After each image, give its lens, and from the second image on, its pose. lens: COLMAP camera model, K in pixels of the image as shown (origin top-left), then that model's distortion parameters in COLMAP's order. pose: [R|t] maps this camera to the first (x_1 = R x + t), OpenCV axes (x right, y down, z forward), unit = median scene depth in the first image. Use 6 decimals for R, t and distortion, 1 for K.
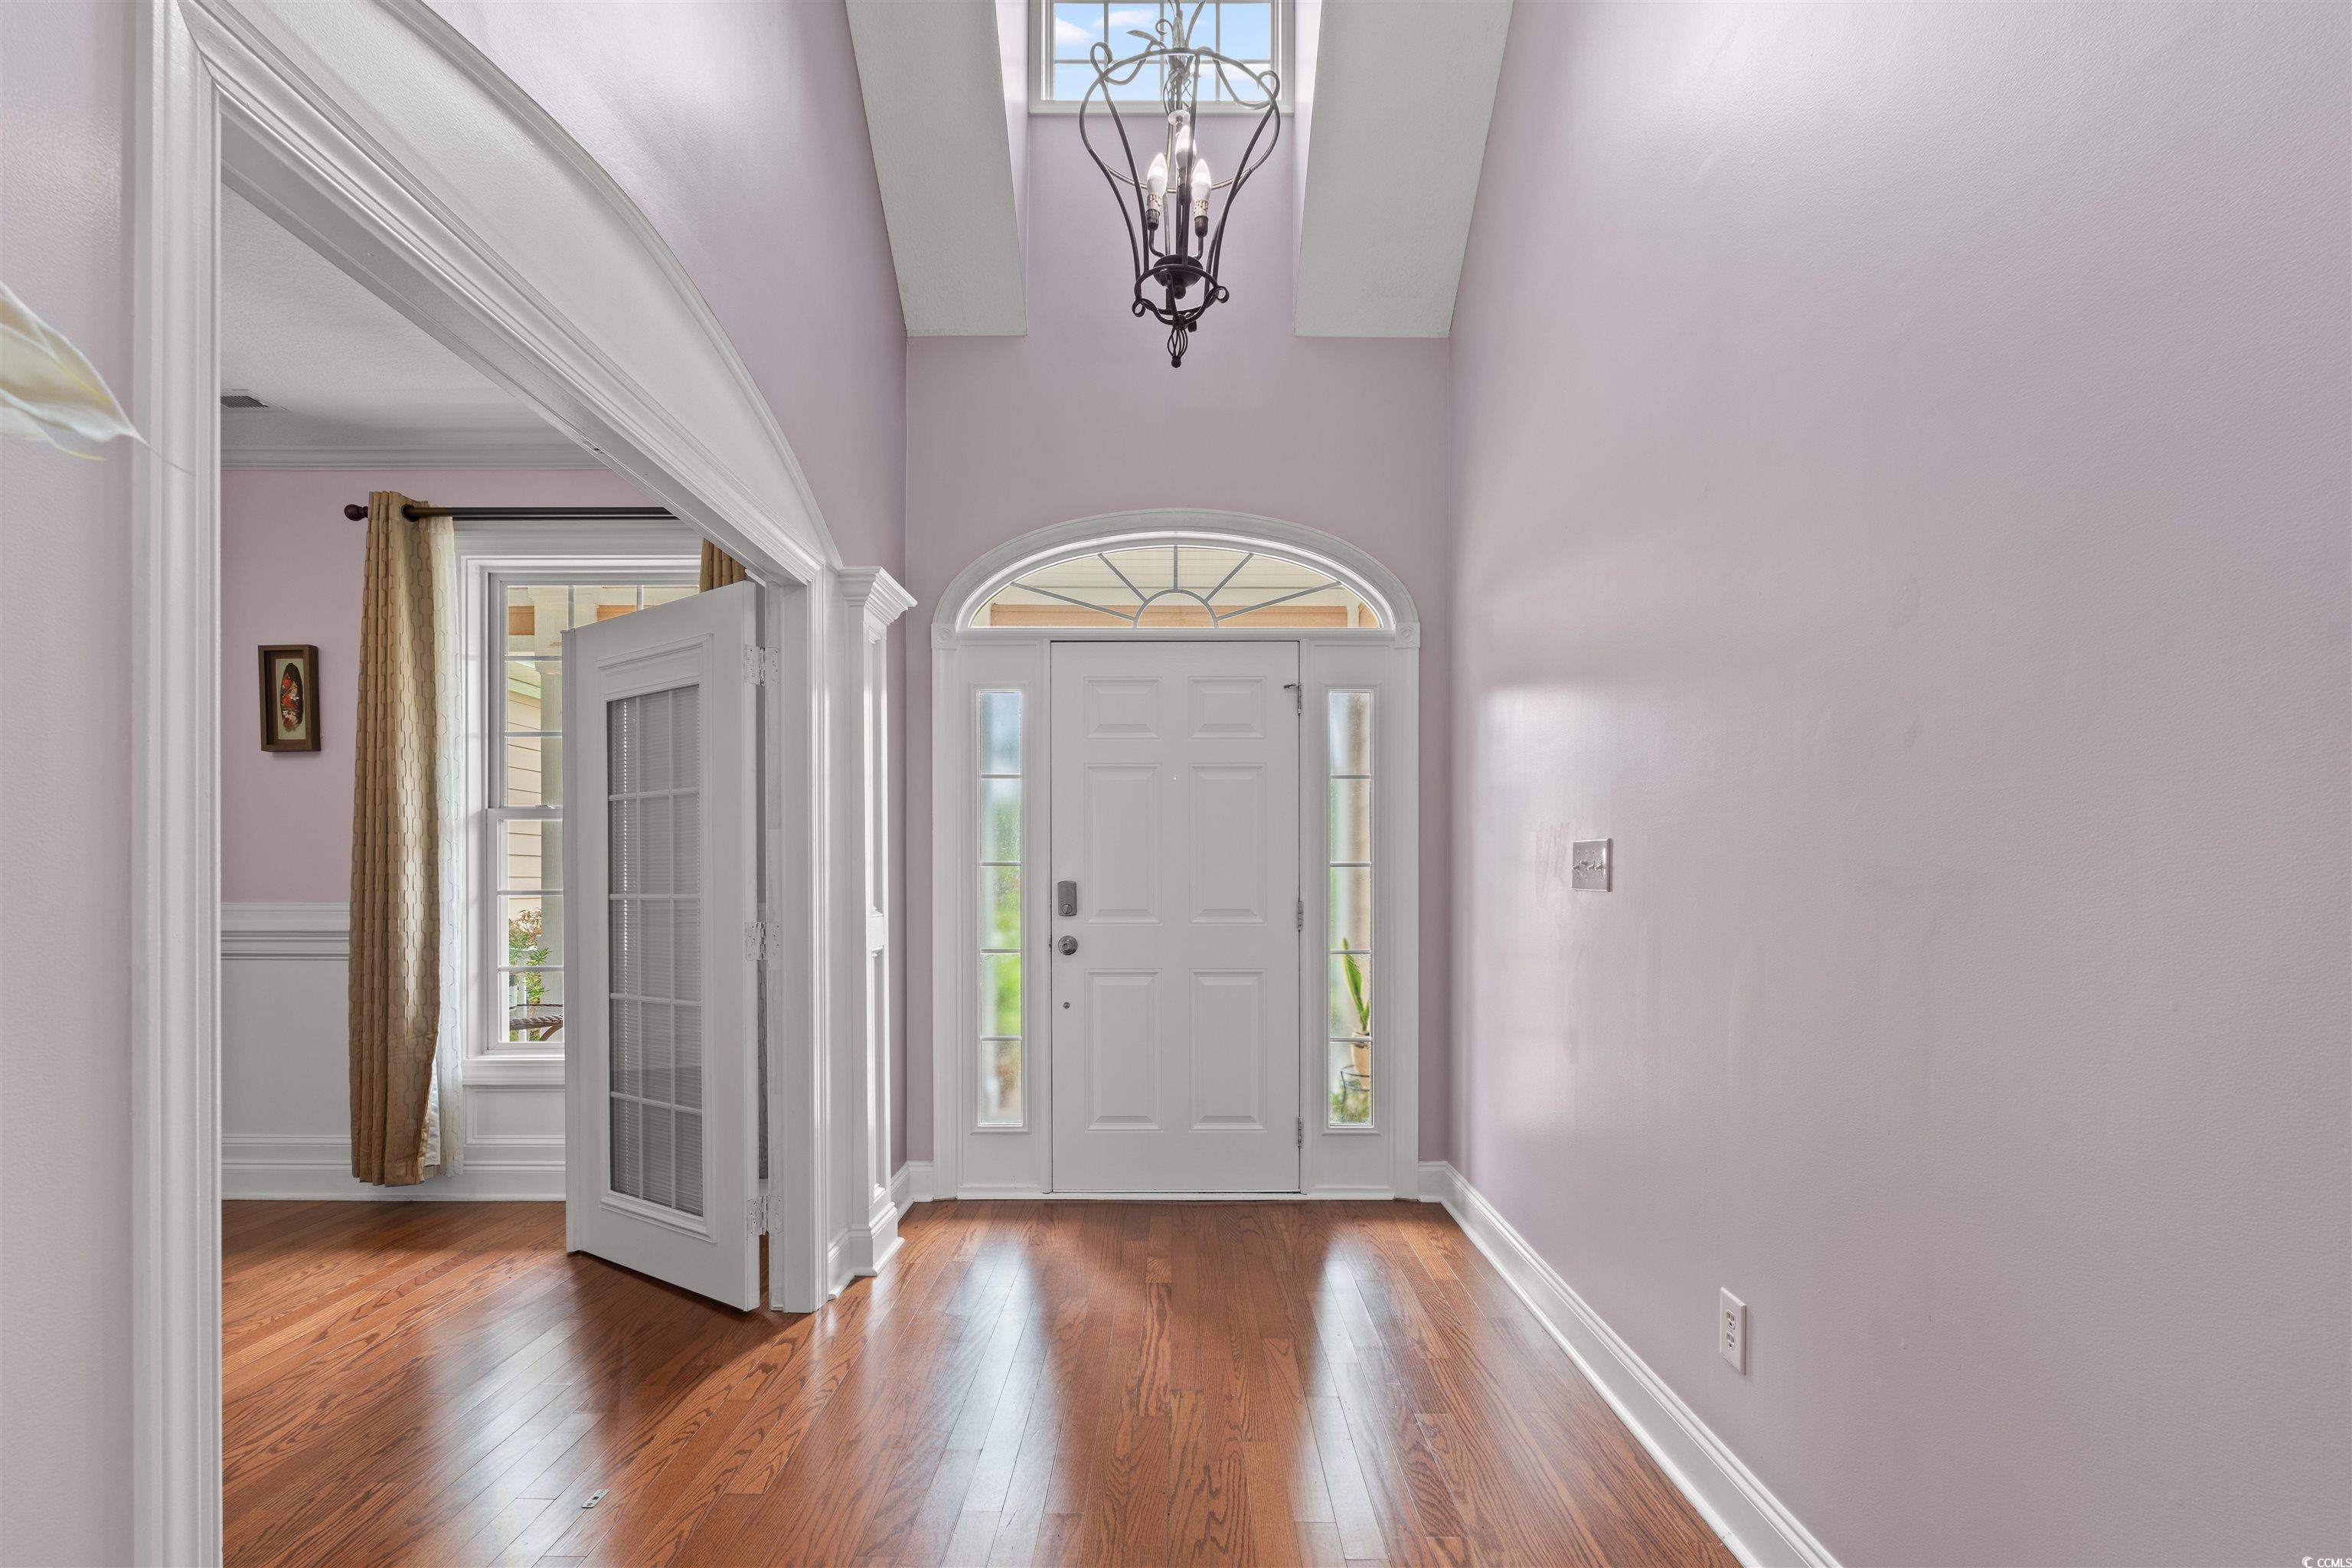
lens RADIAL K [[1011.5, 0, 1182.7], [0, 1011.5, 908.0], [0, 0, 1]] dist [0.000147, -0.000165]
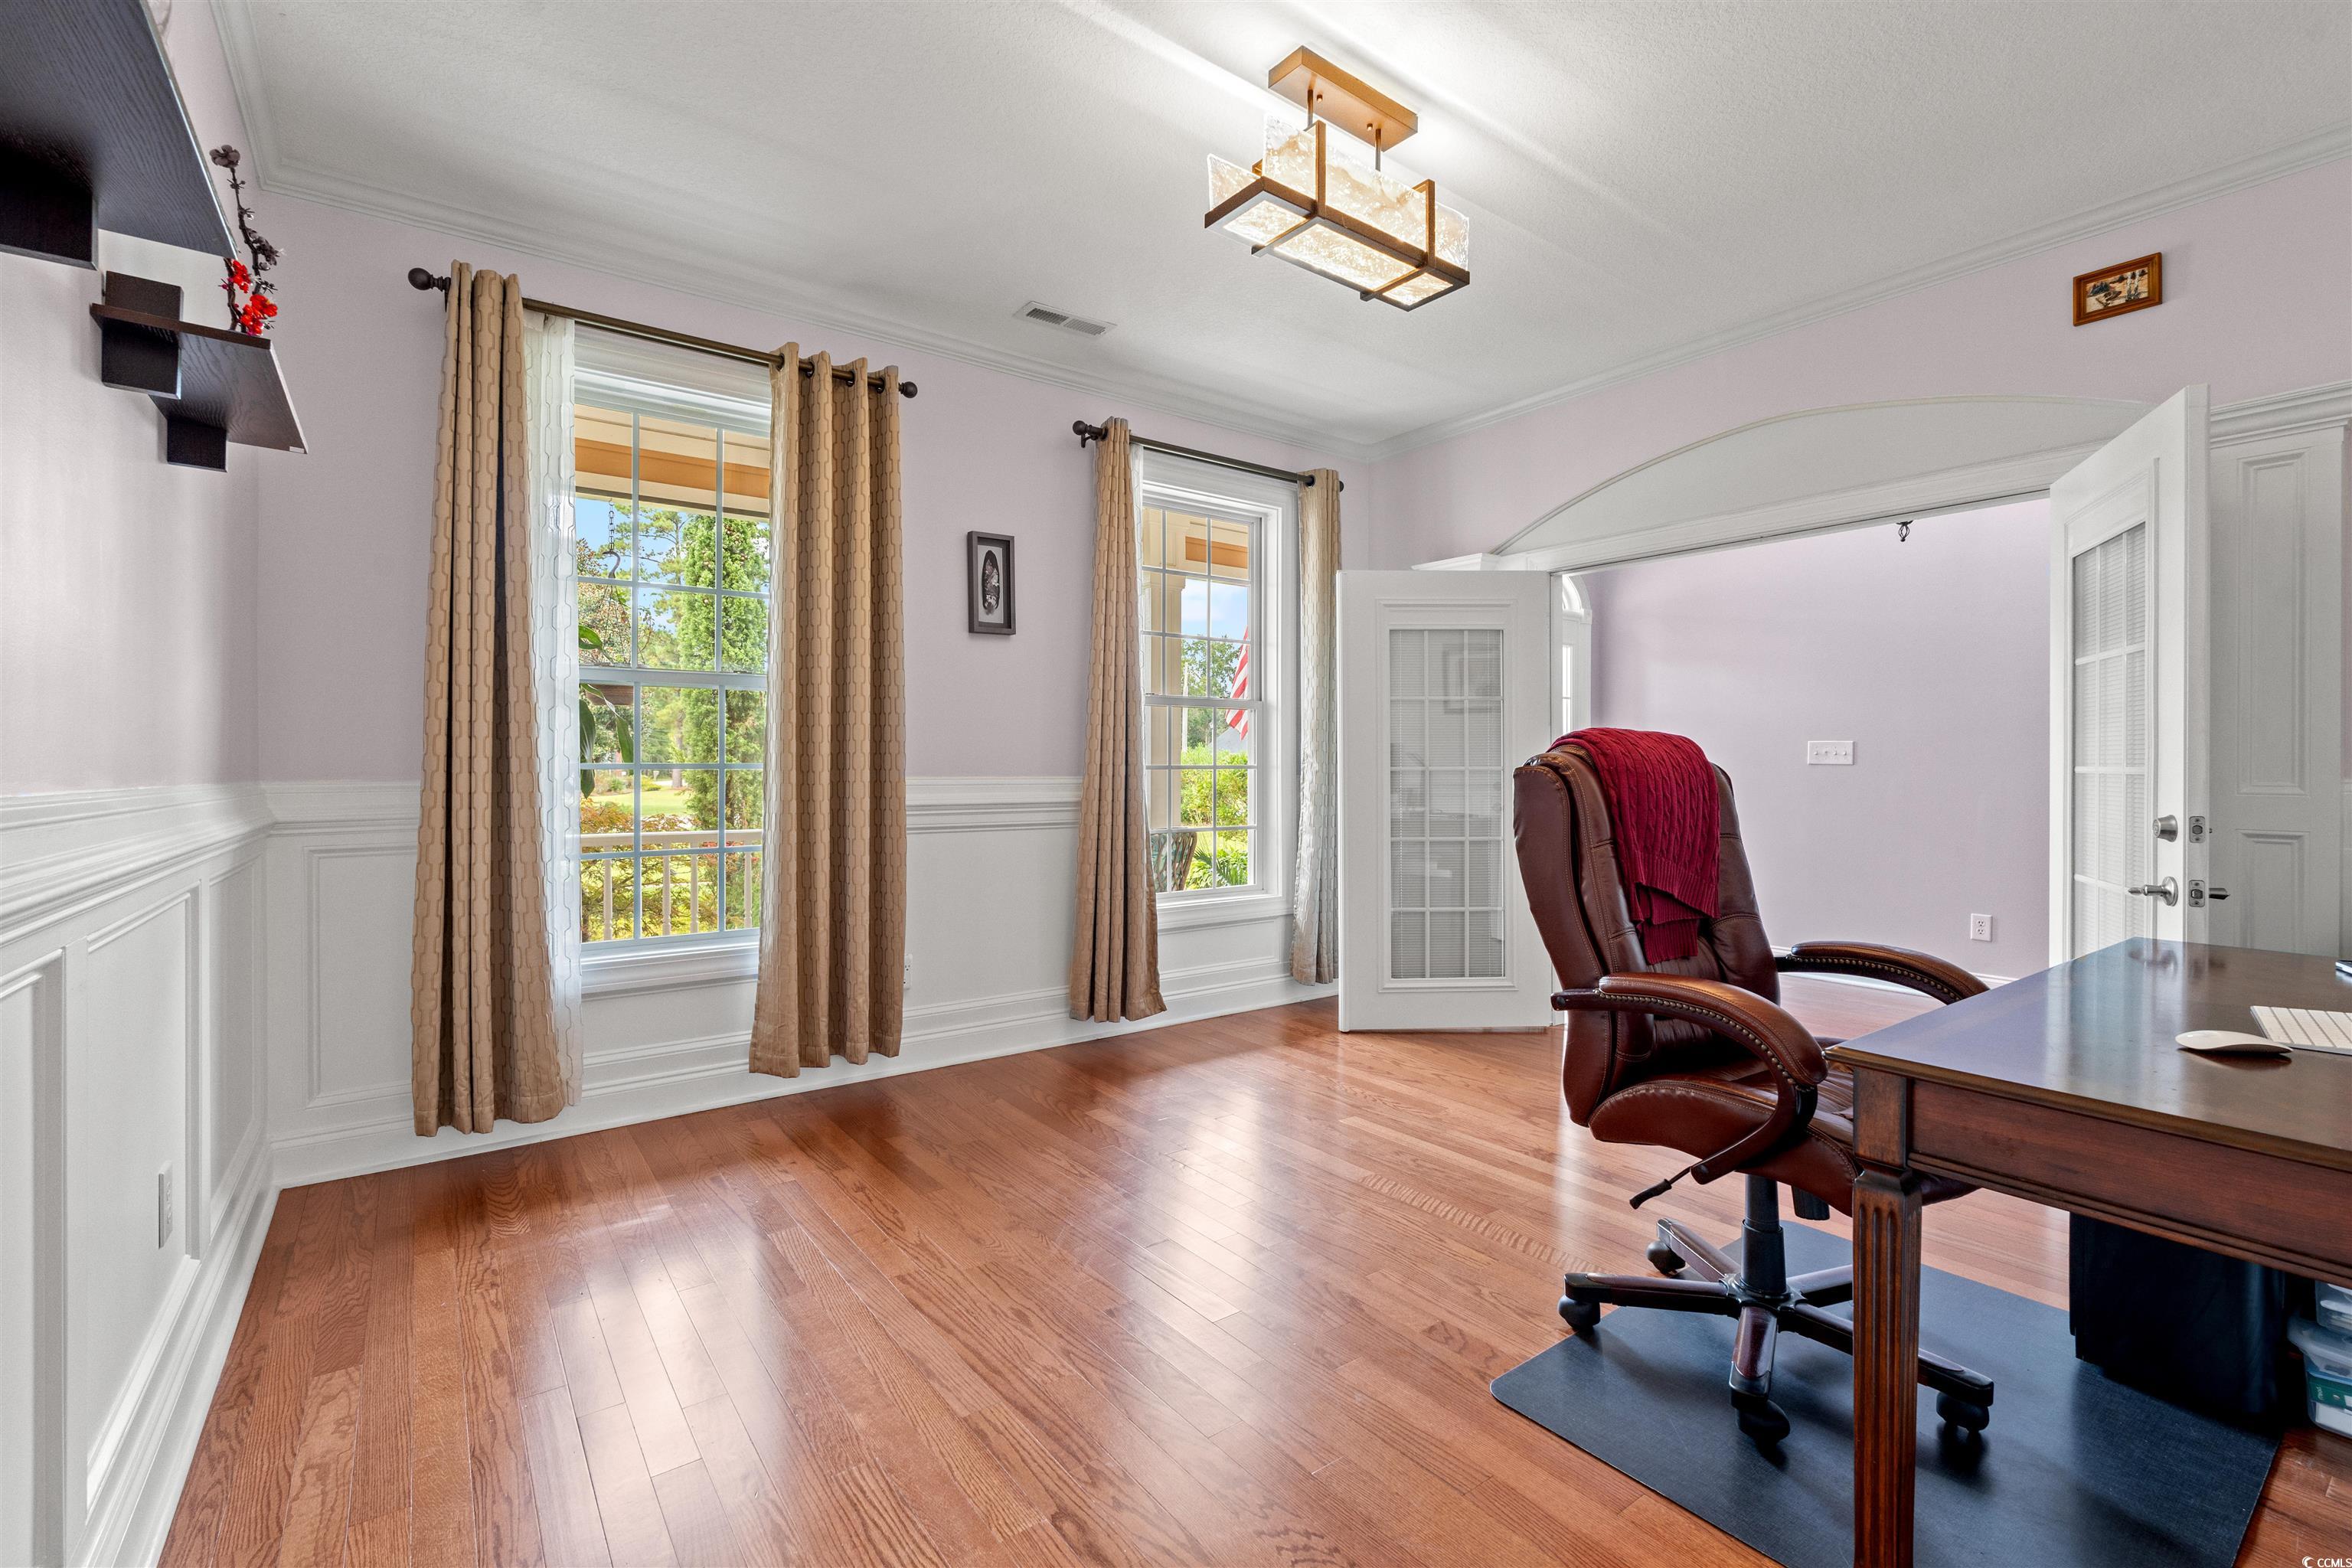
lens RADIAL K [[1027.3, 0, 1176.0], [0, 1027.3, 784.0], [0, 0, 1]] dist [0.000214, -0.000754]
pose [[0.805899, -0.007307, 0.592008, -1.356754], [0.006000, 0.999973, 0.004175, -0.001705], [-0.592023, 0.000188, 0.805921, 0.021810]]
